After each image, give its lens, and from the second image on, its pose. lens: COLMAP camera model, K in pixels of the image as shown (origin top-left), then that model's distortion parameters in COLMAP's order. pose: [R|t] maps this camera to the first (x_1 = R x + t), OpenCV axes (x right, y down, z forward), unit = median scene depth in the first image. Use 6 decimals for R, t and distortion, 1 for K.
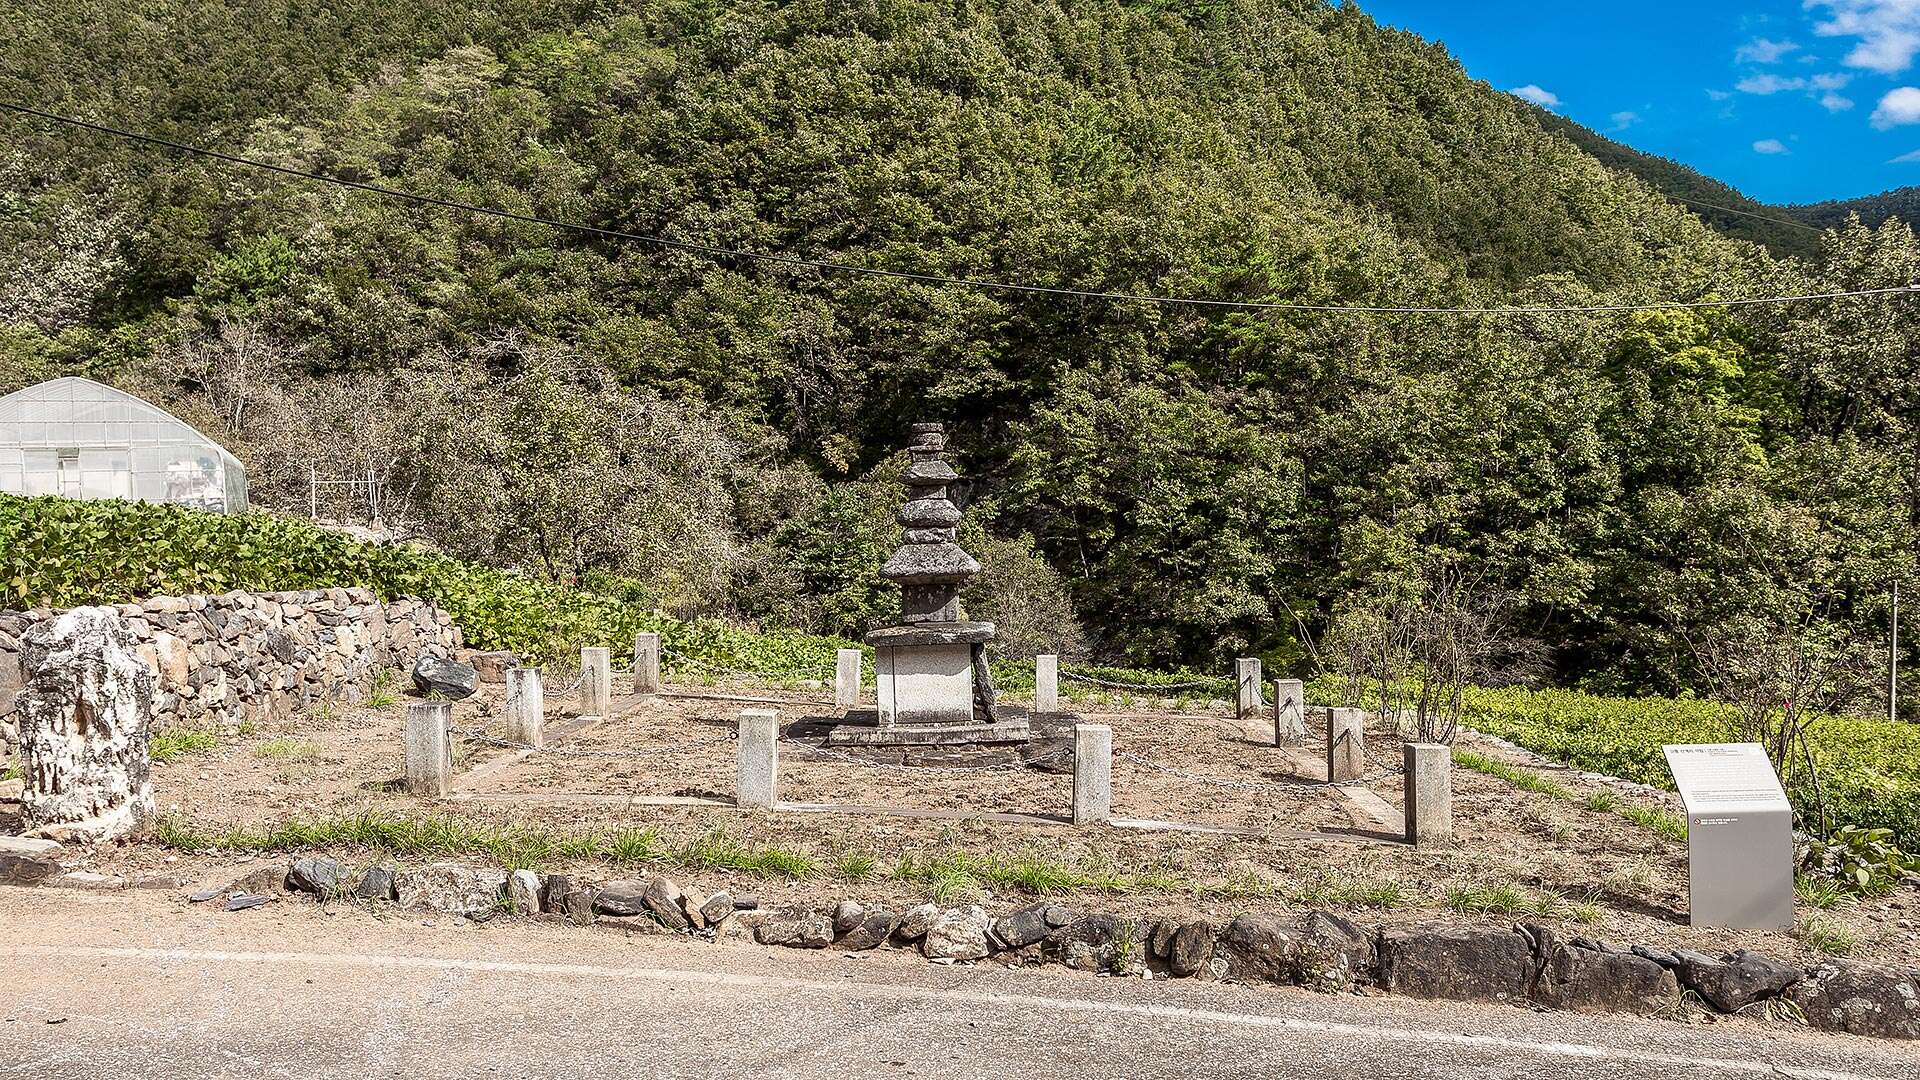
lens RADIAL K [[1504.2, 0, 974.3], [0, 1504.2, 552.9], [0, 0, 1]] dist [-0.006665, 0.008391]
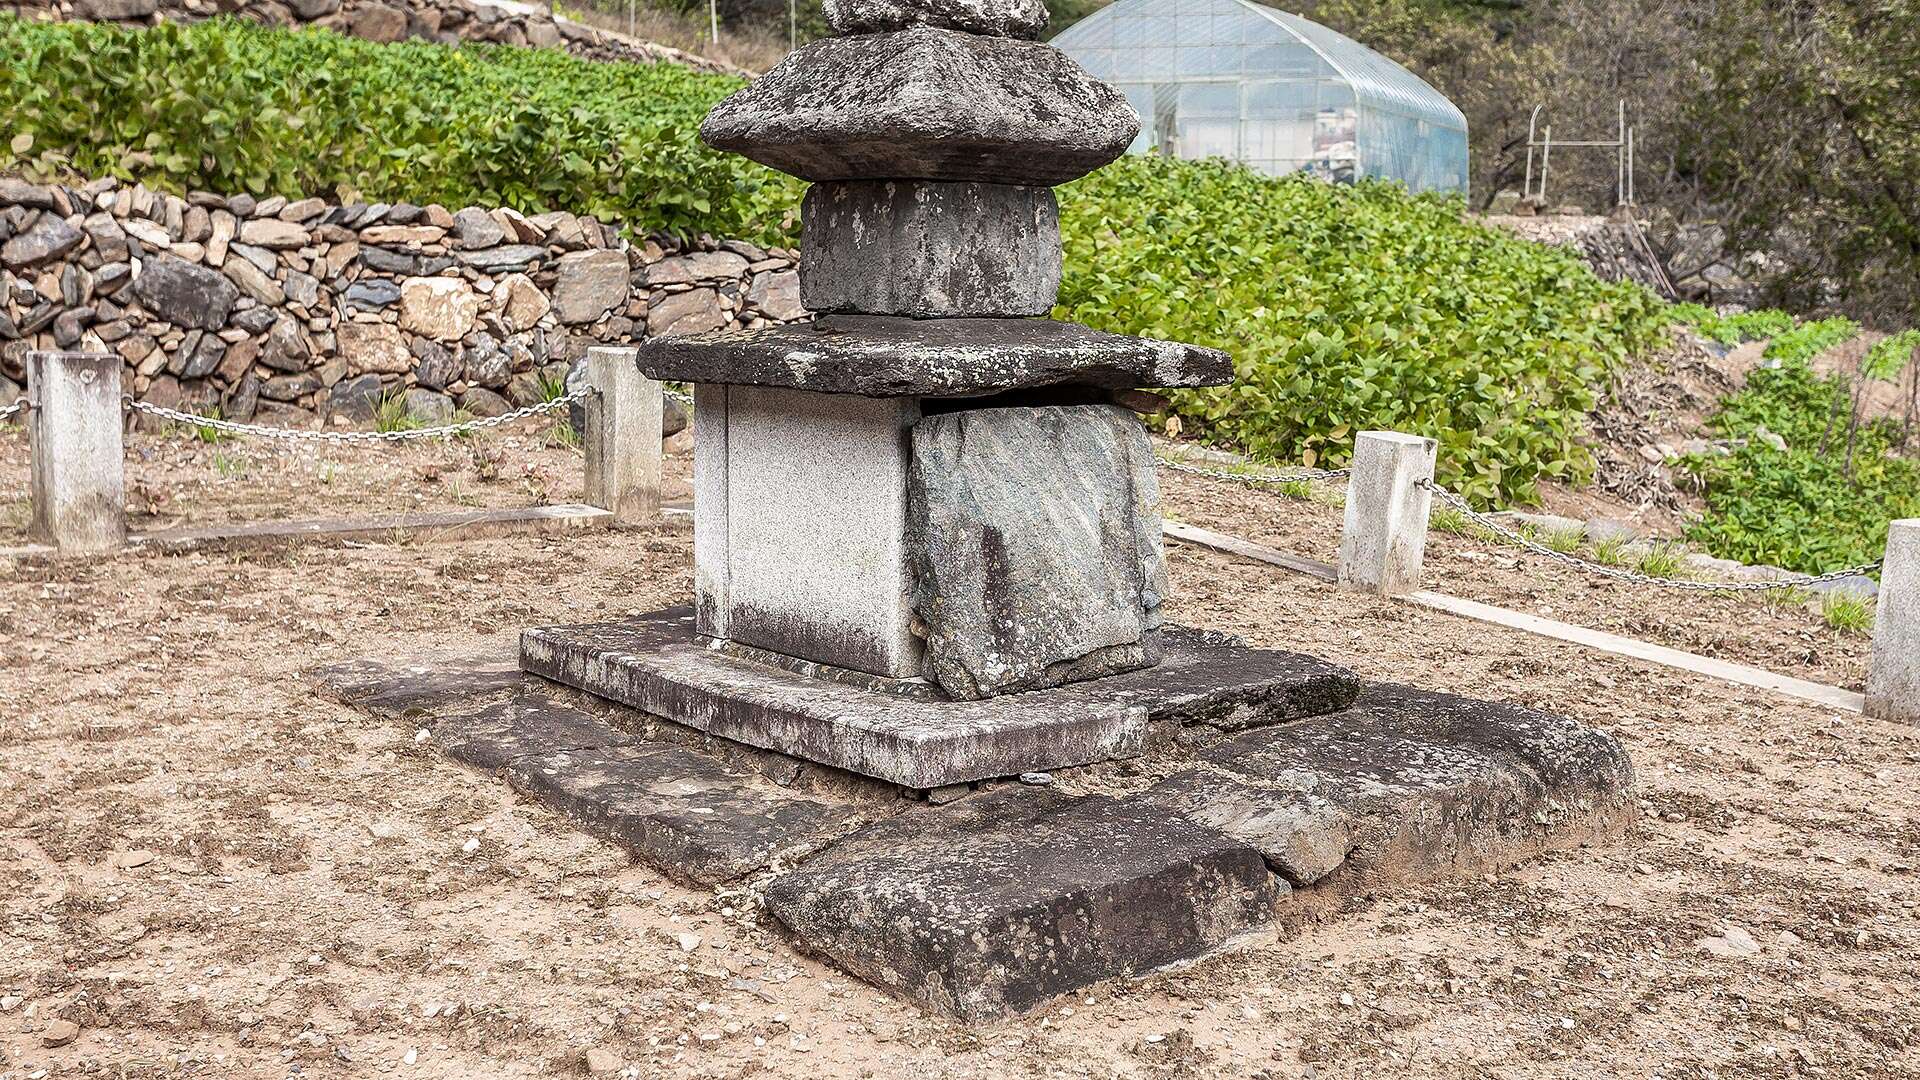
lens RADIAL K [[2117.3, 0, 957.3], [0, 2117.3, 600.9], [0, 0, 1]] dist [0.018318, -0.002864]
pose [[0.680145, 0.159465, -0.715523, 0.041609], [-0.055795, 0.984484, 0.166370, 0.004691], [0.730951, -0.073233, 0.678489, 0.109161]]
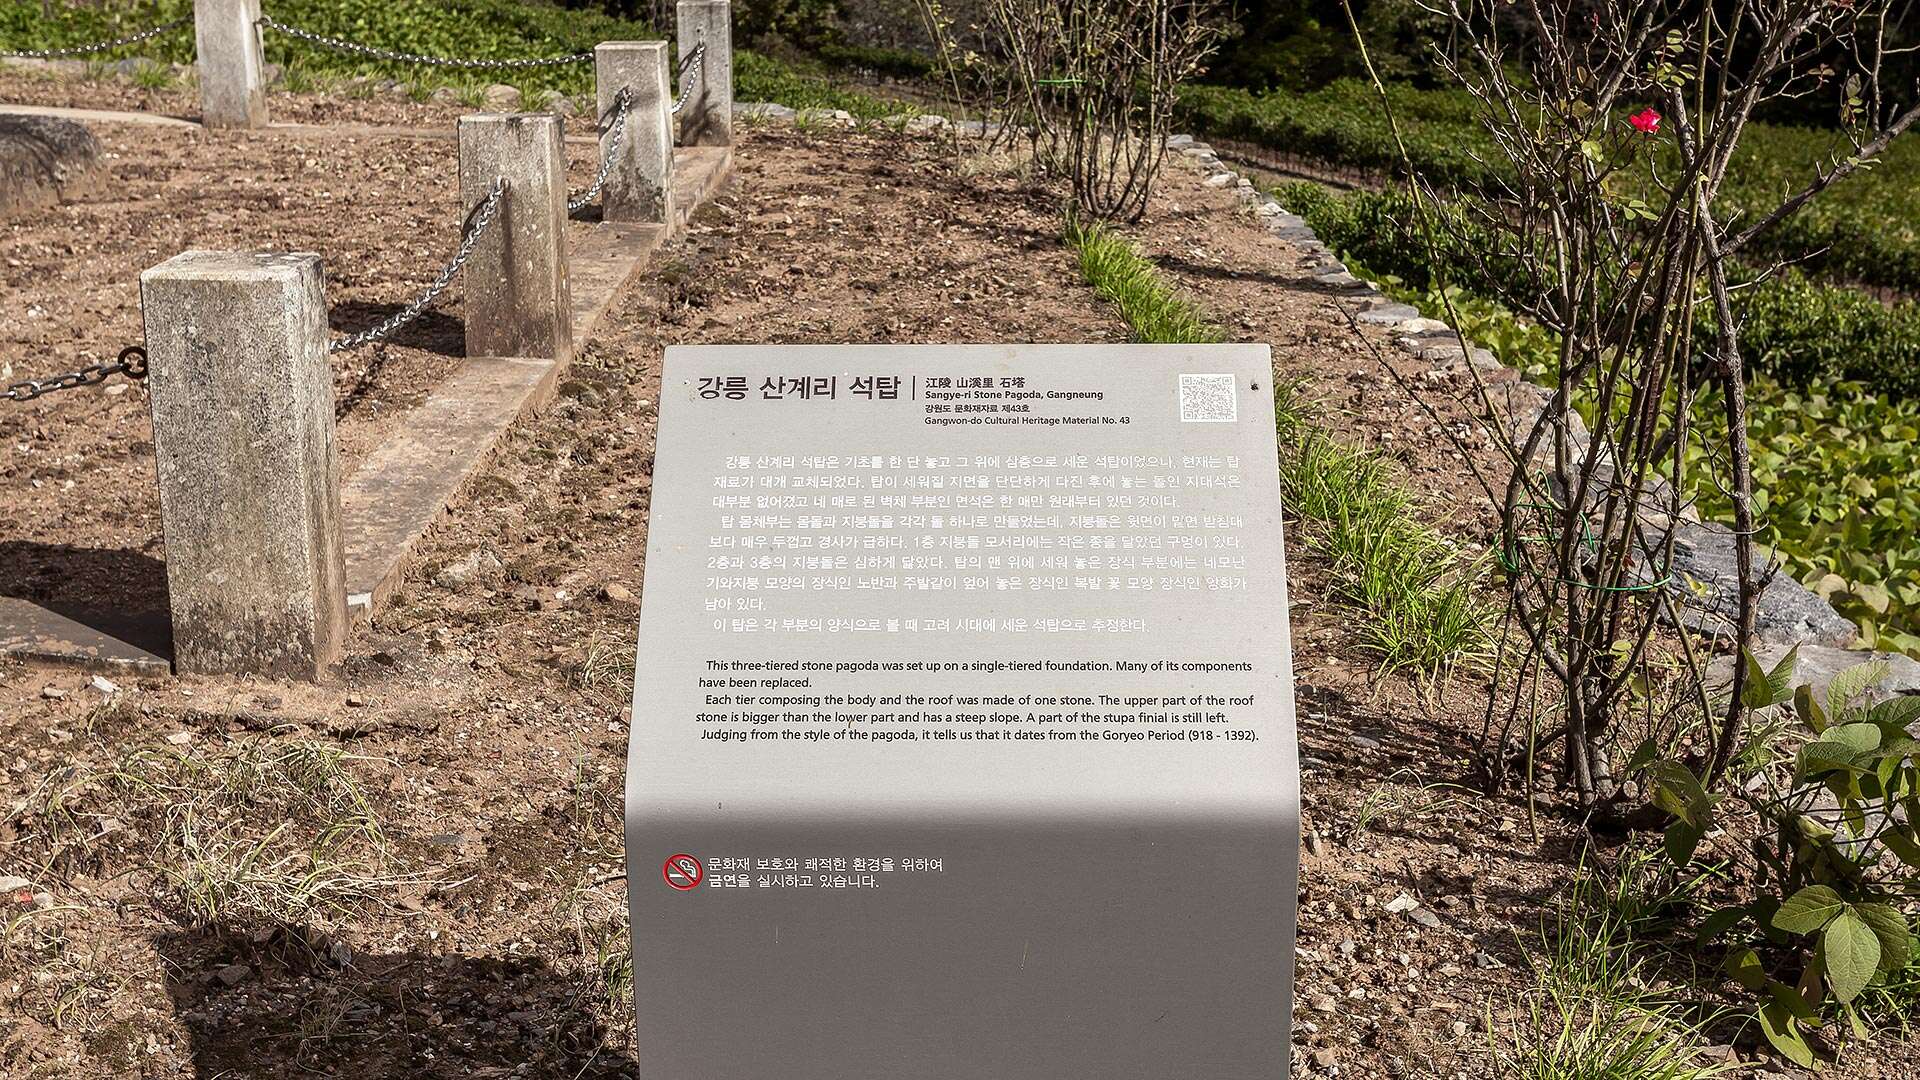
lens RADIAL K [[2110.8, 0, 960.3], [0, 2110.8, 531.3], [0, 0, 1]] dist [0.020470, -0.018922]
pose [[0.999715, 0.018897, 0.014609, 0.046953], [-0.022305, 0.957376, 0.287982, 0.007707], [-0.008544, -0.288226, 0.957524, 0.074449]]
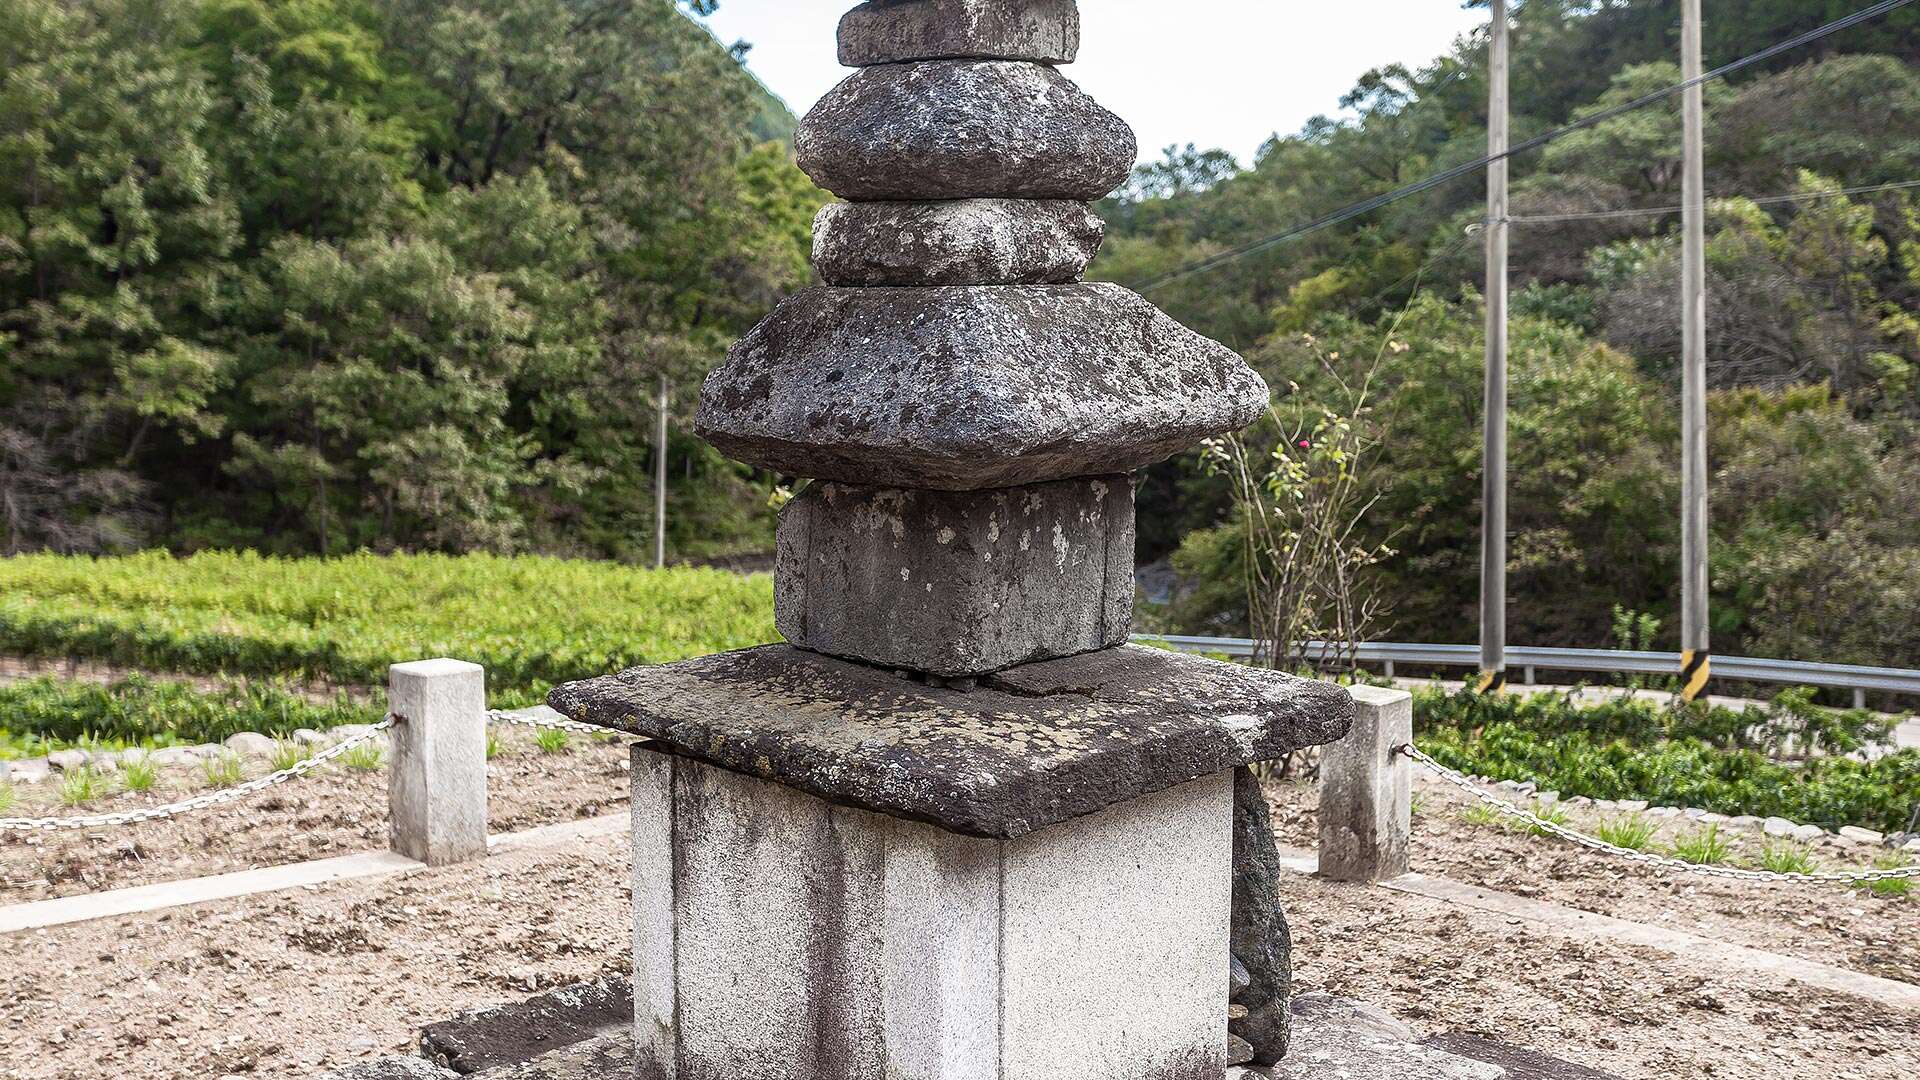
lens RADIAL K [[2110.8, 0, 960.3], [0, 2110.8, 531.3], [0, 0, 1]] dist [0.020470, -0.018922]
pose [[0.673373, -0.060535, 0.736821, -0.037493], [-0.007832, 0.996002, 0.088986, 0.000341], [-0.739262, -0.065691, 0.670206, 0.120148]]
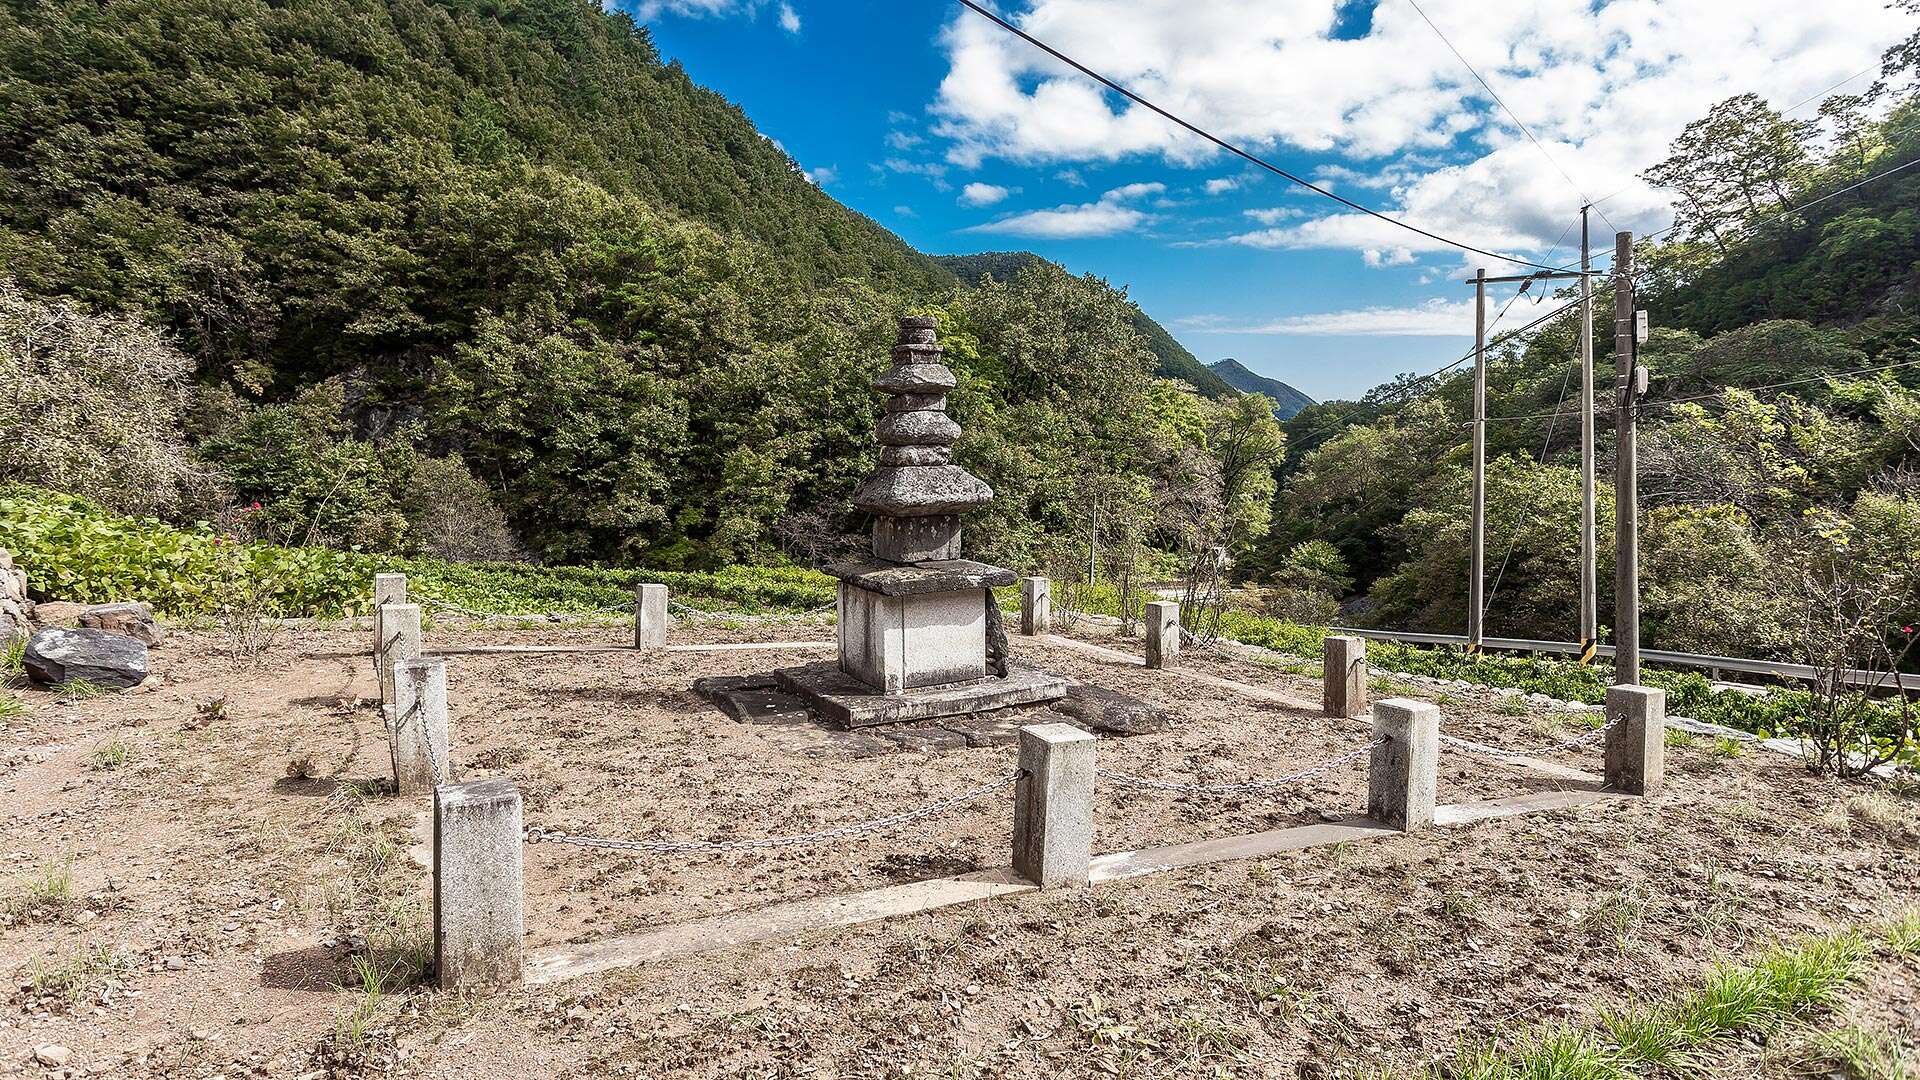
lens RADIAL K [[1064.2, 0, 958.2], [0, 1064.2, 534.0], [0, 0, 1]] dist [-0.016472, 0.012283]
pose [[0.861813, -0.018111, 0.506903, -0.046077], [-0.011516, 0.998406, 0.055250, -0.000156], [-0.507096, -0.053453, 0.860231, 0.073353]]
